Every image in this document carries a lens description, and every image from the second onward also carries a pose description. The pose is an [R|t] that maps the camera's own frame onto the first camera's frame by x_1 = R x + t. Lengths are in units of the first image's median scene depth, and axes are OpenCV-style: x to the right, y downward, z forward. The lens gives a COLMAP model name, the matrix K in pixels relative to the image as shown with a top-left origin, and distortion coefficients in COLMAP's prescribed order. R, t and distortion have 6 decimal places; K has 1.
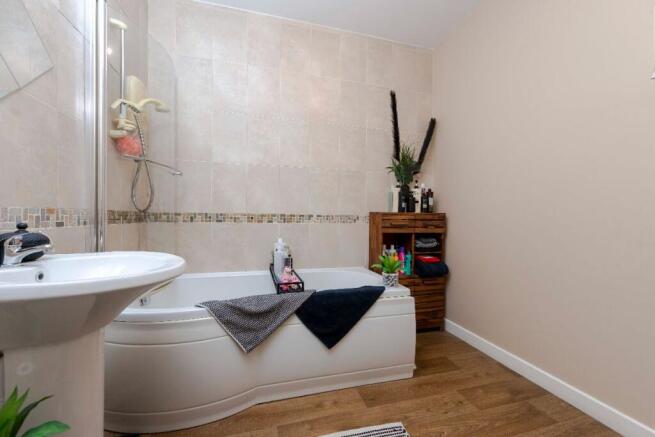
lens RADIAL K [[261.7, 0, 328.4], [0, 261.7, 218.9], [0, 0, 1]] dist [-0.002203, -0.000081]
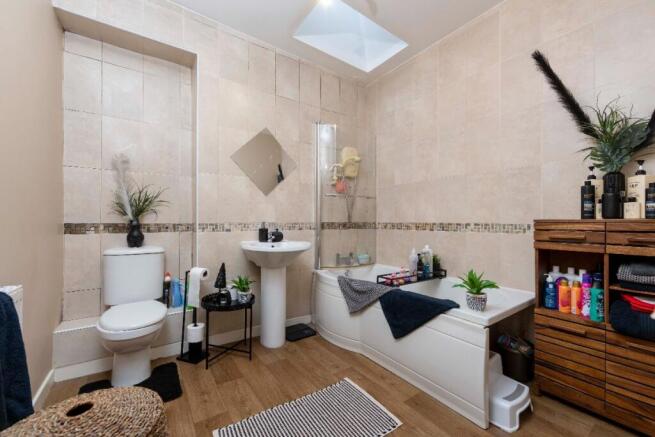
lens RADIAL K [[261.7, 0, 329.9], [0, 261.7, 221.7], [0, 0, 1]] dist [-0.002203, -0.000081]
pose [[0.345694, -0.010318, -0.938290, 0.685877], [-0.003363, 0.999920, -0.012234, -0.009077], [0.938341, 0.007385, 0.345632, 0.211738]]
